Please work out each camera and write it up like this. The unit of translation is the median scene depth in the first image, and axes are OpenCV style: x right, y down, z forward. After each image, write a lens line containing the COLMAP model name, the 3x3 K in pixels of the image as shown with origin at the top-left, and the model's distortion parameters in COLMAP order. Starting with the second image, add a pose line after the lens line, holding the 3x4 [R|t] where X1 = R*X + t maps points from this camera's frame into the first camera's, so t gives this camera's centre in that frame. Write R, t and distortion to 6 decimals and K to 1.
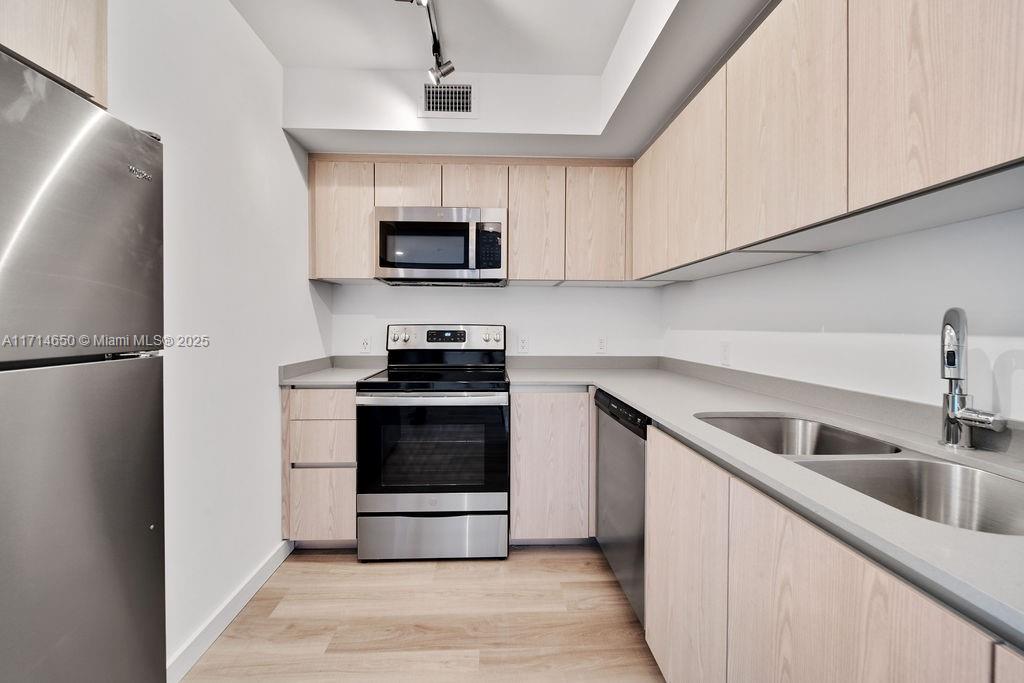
lens RADIAL K [[382.2, 0, 505.1], [0, 382.2, 332.7], [0, 0, 1]] dist [-0.001251, -0.000128]
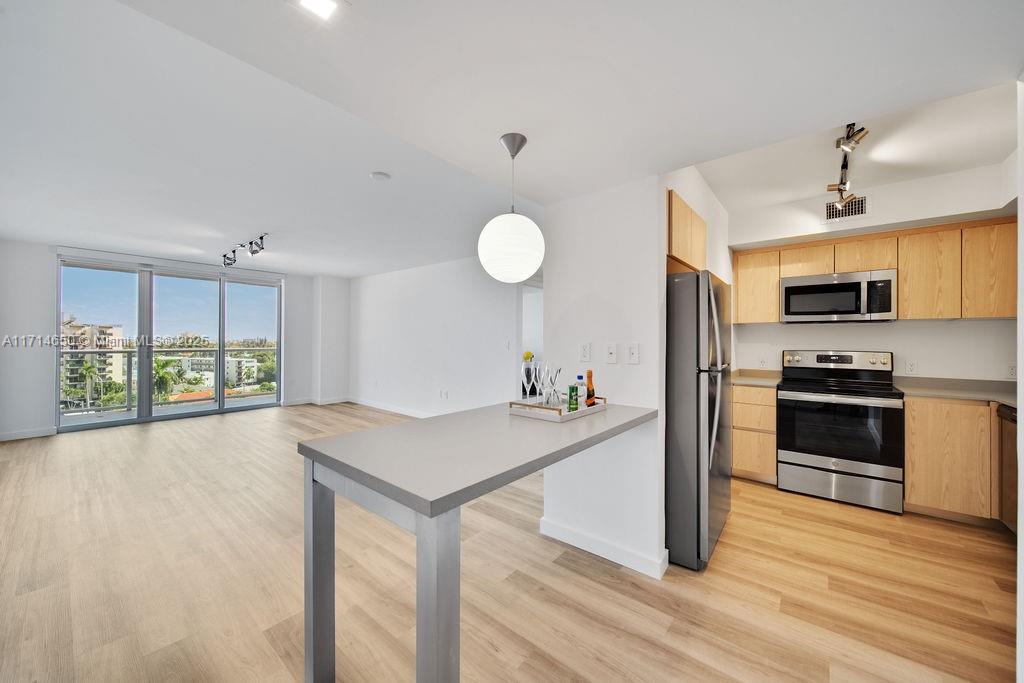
lens RADIAL K [[375.6, 0, 508.1], [0, 375.6, 338.8], [0, 0, 1]] dist [-0.003398, -0.000635]
pose [[0.742295, -0.003781, -0.670063, -0.139999], [-0.014018, 0.999678, -0.021170, -0.023275], [0.669927, 0.025107, 0.742002, -0.987500]]
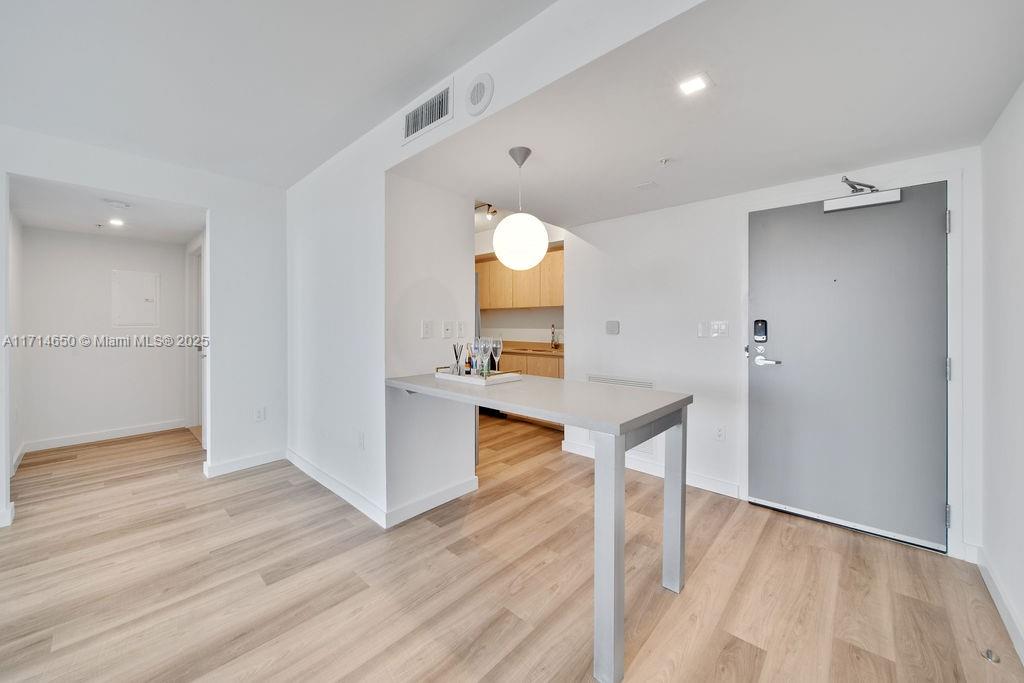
lens RADIAL K [[382.7, 0, 500.4], [0, 382.7, 323.5], [0, 0, 1]] dist [-0.002670, -0.000314]
pose [[0.715667, -0.005440, 0.698420, -1.403302], [0.016282, 0.999828, -0.008896, -0.014943], [-0.698252, 0.017738, 0.715632, -1.056532]]
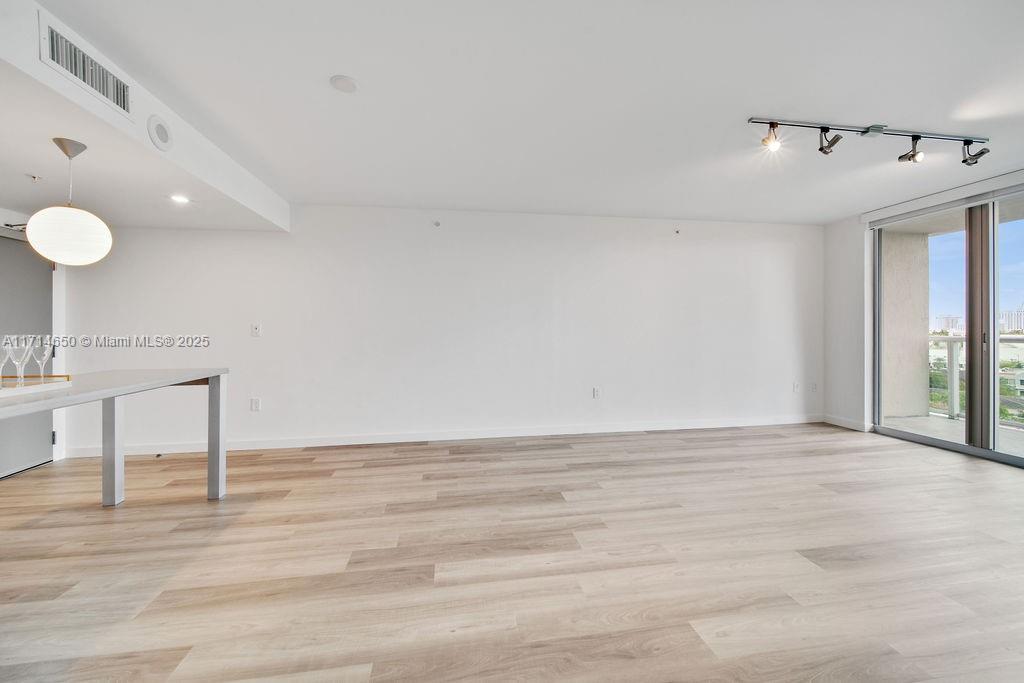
lens RADIAL K [[372.4, 0, 502.2], [0, 372.4, 328.4], [0, 0, 1]] dist [-0.003448, -0.000342]
pose [[-0.994059, -0.001743, -0.108833, -1.659436], [-0.003451, 0.999874, 0.015504, -0.018408], [0.108792, 0.015788, -0.993939, 0.665122]]
